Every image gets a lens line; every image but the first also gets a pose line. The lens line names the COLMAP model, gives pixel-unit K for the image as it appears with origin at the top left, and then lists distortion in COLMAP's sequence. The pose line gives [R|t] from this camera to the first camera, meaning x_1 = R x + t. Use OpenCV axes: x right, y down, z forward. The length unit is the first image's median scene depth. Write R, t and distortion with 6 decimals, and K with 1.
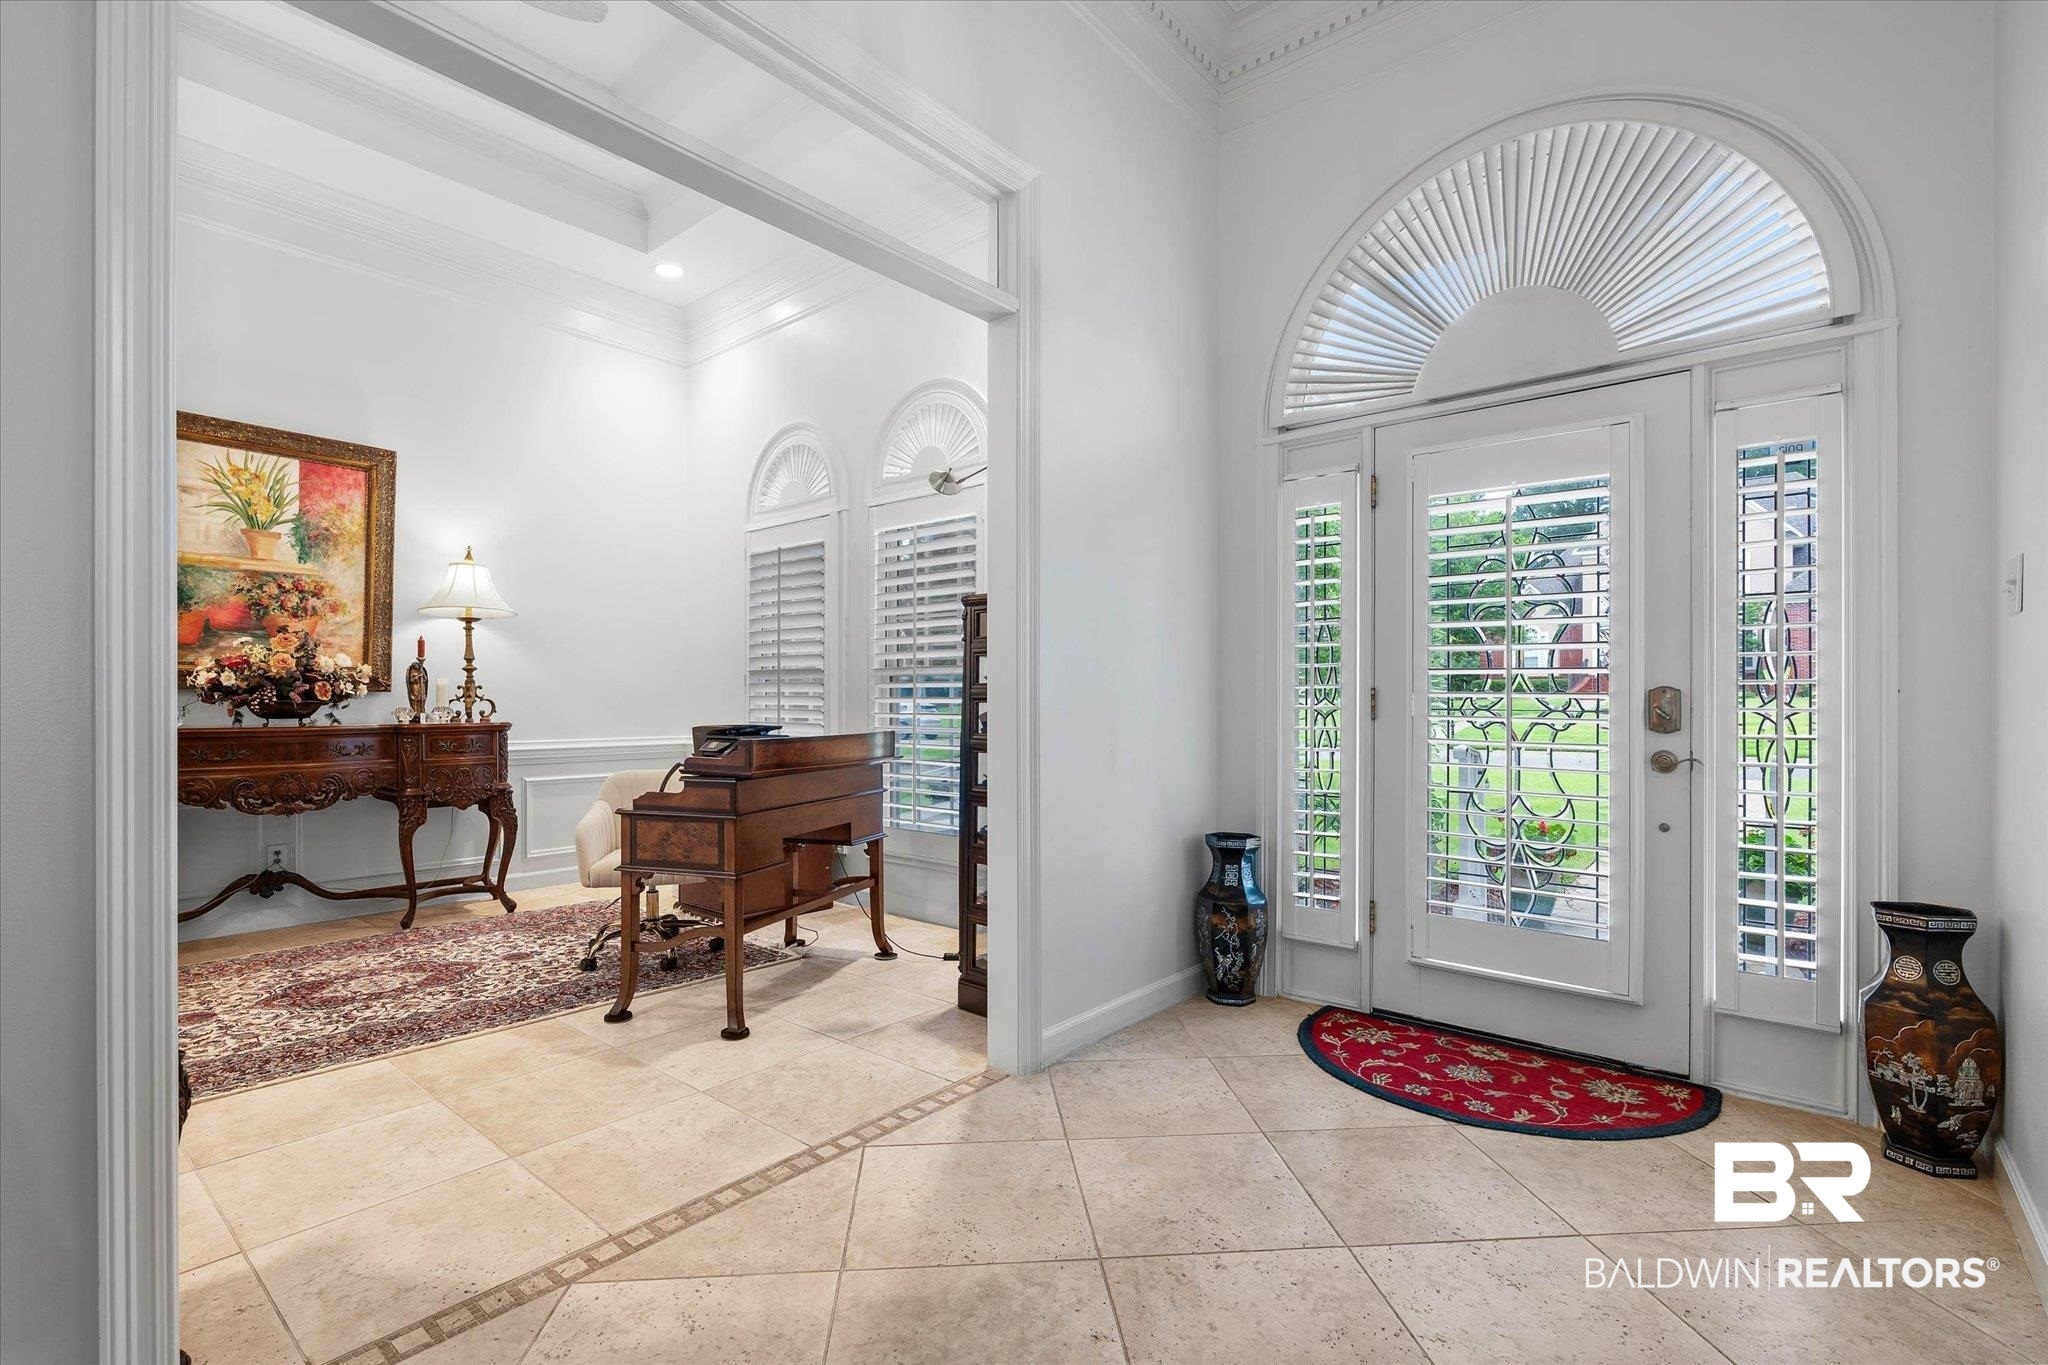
lens RADIAL K [[933.2, 0, 1024.6], [0, 933.2, 692.6], [0, 0, 1]] dist [-0.005307, 0.000676]
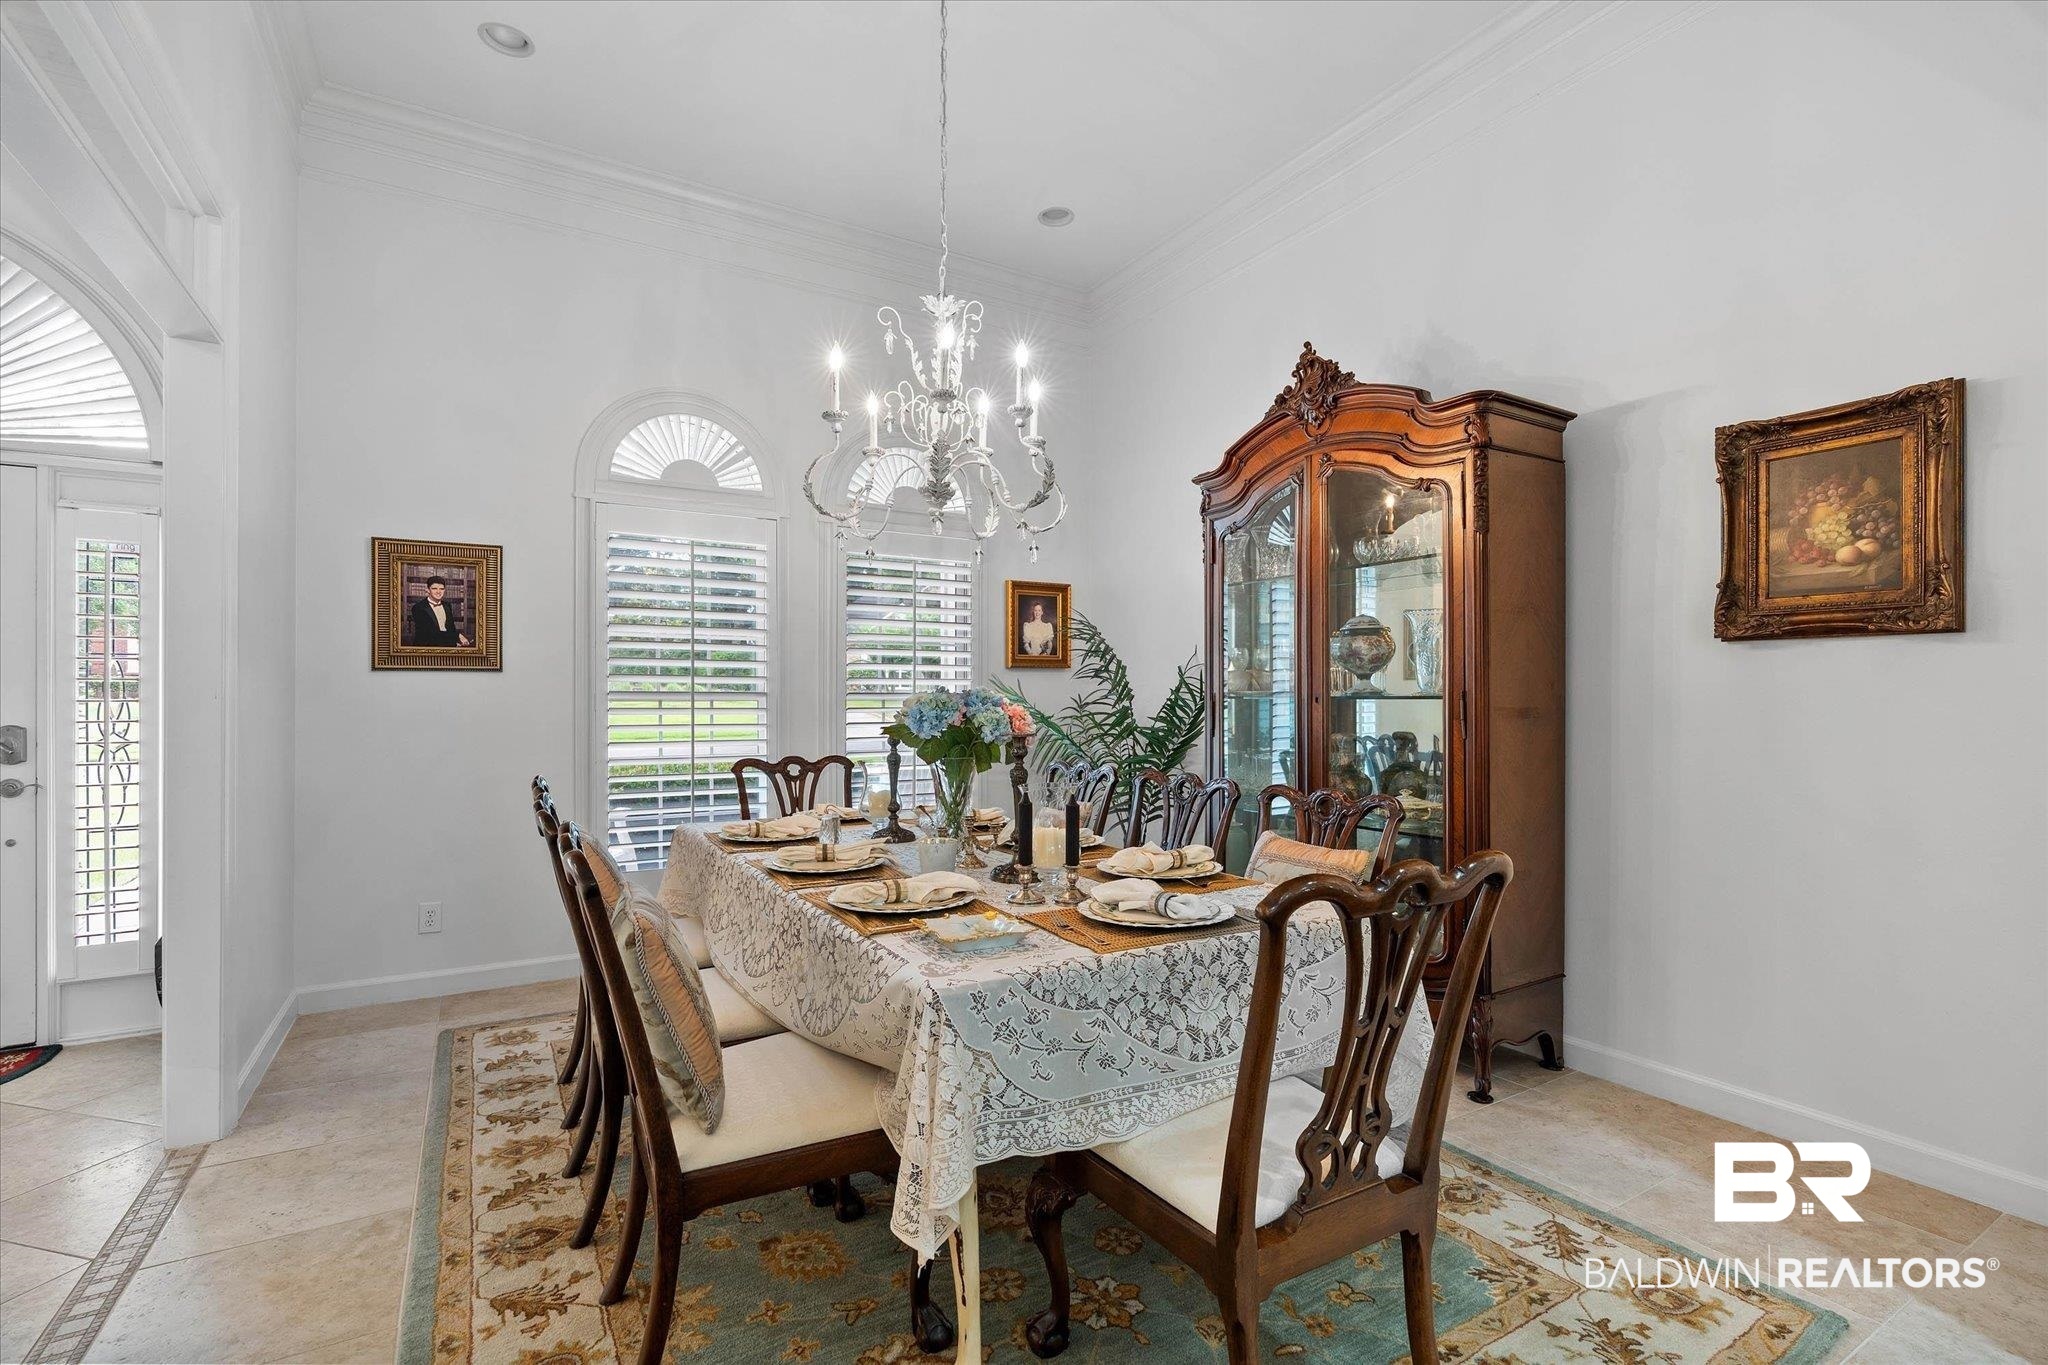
lens RADIAL K [[933.2, 0, 1025.6], [0, 933.2, 694.9], [0, 0, 1]] dist [-0.005307, 0.000676]
pose [[0.340225, 0.001048, 0.940343, 0.007899], [-0.000096, 0.999999, -0.001079, -0.046092], [-0.940344, 0.000277, 0.340225, -0.654123]]
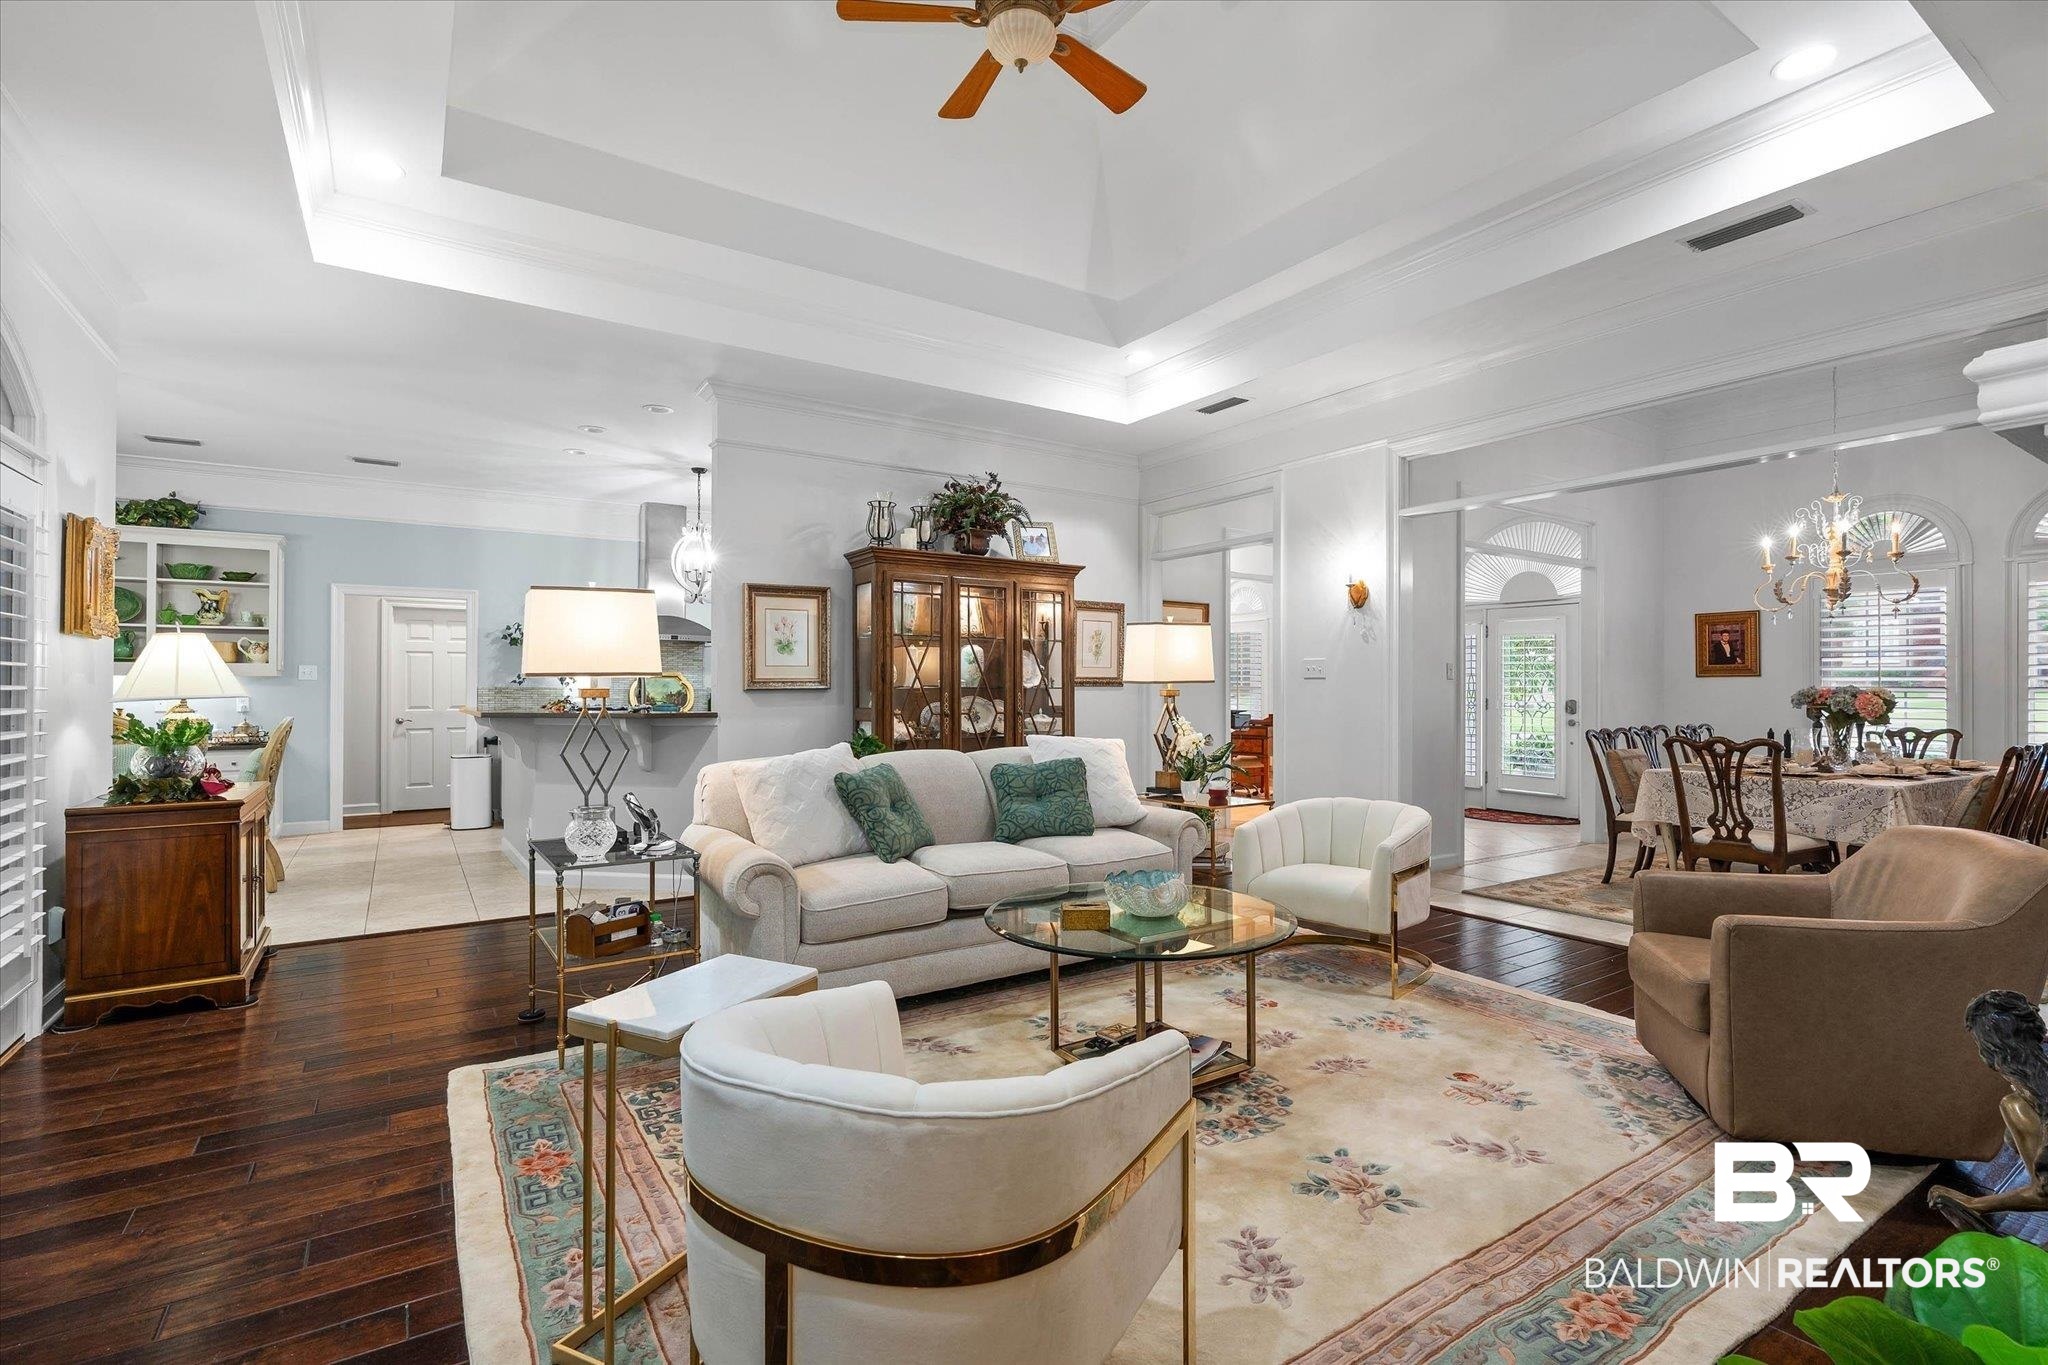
lens RADIAL K [[933.2, 0, 1026.7], [0, 933.2, 690.3], [0, 0, 1]] dist [-0.005307, 0.000676]
pose [[0.959741, 0.000620, -0.280886, -0.220098], [0.000632, 0.999990, 0.004364, -0.056799], [0.280886, -0.004366, 0.959731, -2.719776]]
